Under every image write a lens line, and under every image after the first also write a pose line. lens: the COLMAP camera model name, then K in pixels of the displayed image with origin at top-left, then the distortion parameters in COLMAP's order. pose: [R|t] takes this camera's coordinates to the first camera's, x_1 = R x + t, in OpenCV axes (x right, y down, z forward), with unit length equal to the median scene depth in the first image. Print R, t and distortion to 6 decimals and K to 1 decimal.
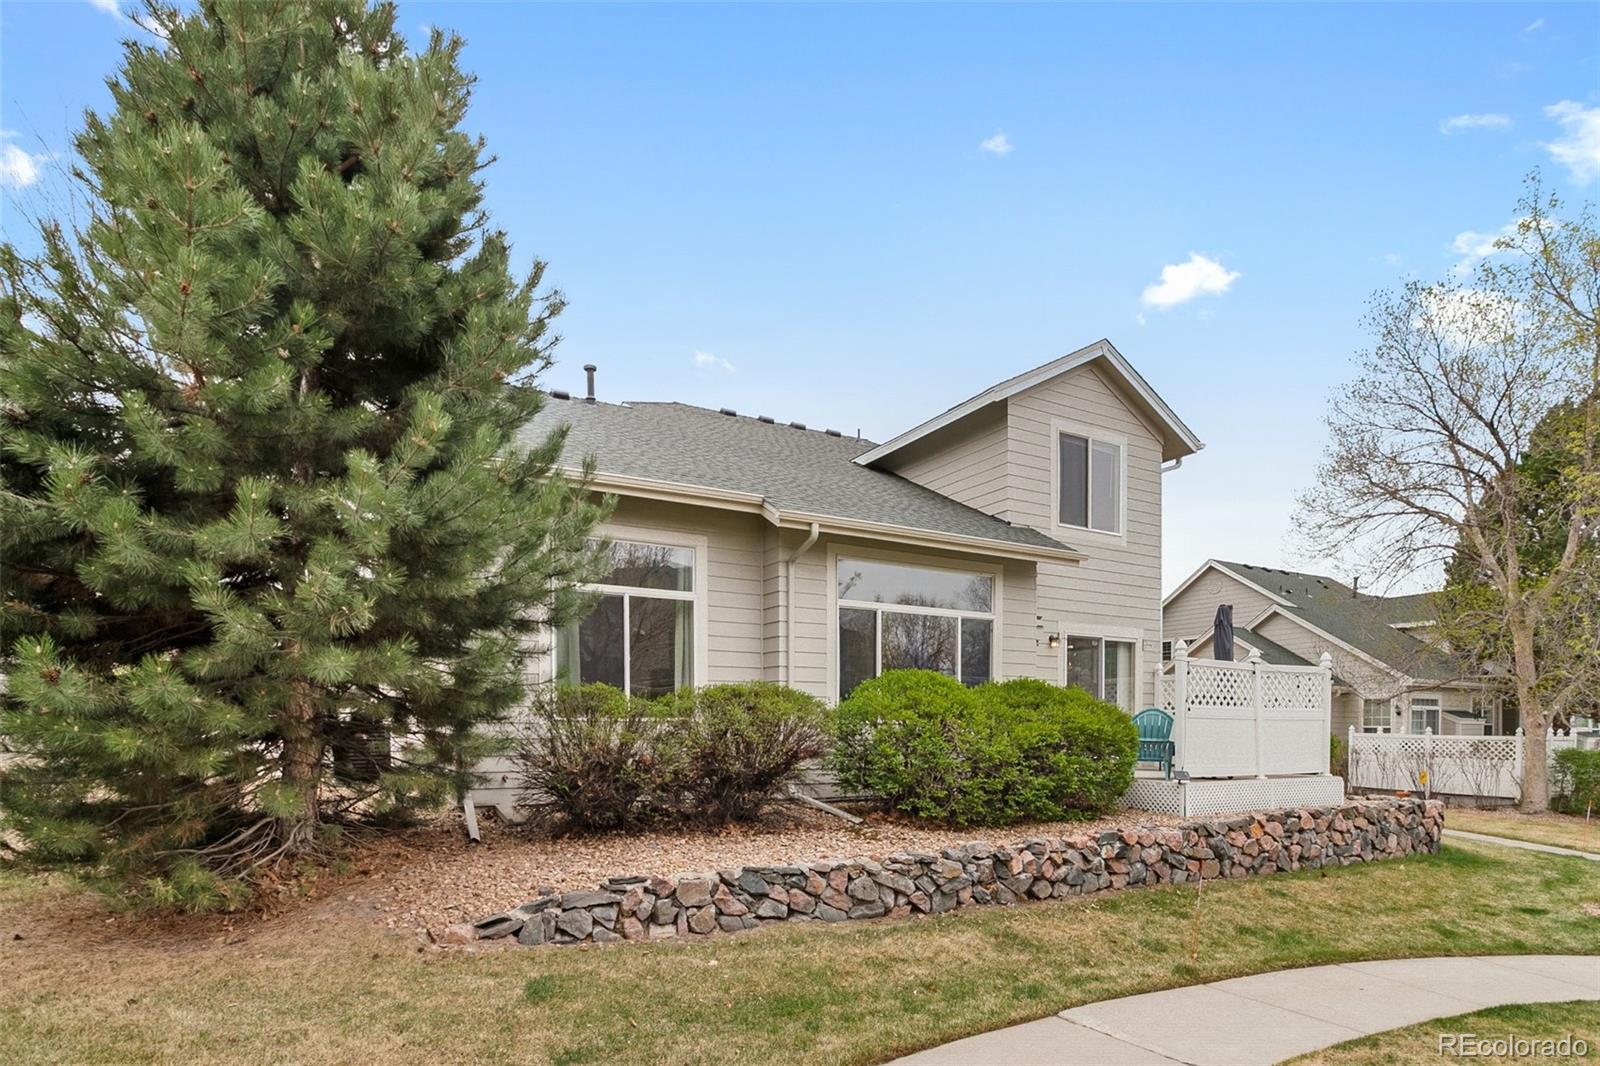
lens RADIAL K [[768.5, 0, 816.2], [0, 768.5, 542.2], [0, 0, 1]] dist [-0.037578, 0.018812]
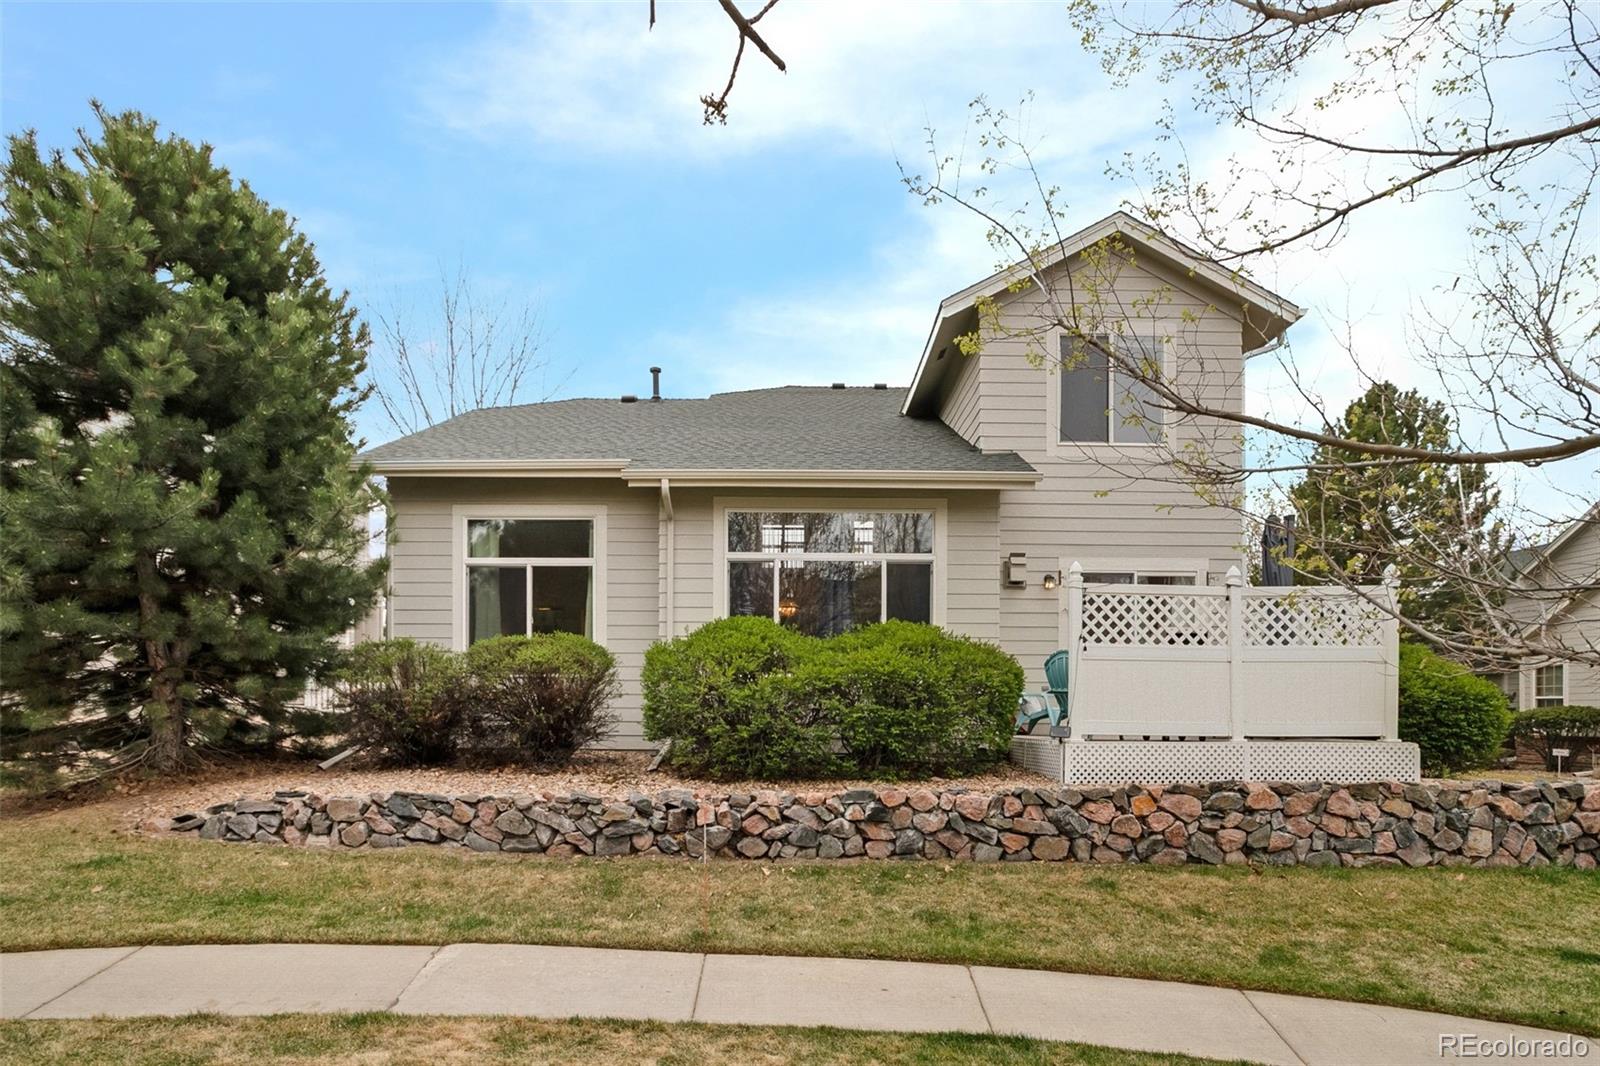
lens RADIAL K [[768.5, 0, 805.6], [0, 768.5, 523.3], [0, 0, 1]] dist [-0.037578, 0.018812]
pose [[0.894068, -0.111997, -0.433703, 0.731278], [0.107995, 0.993572, -0.033945, 0.107694], [0.434717, -0.016488, 0.900416, 0.210071]]
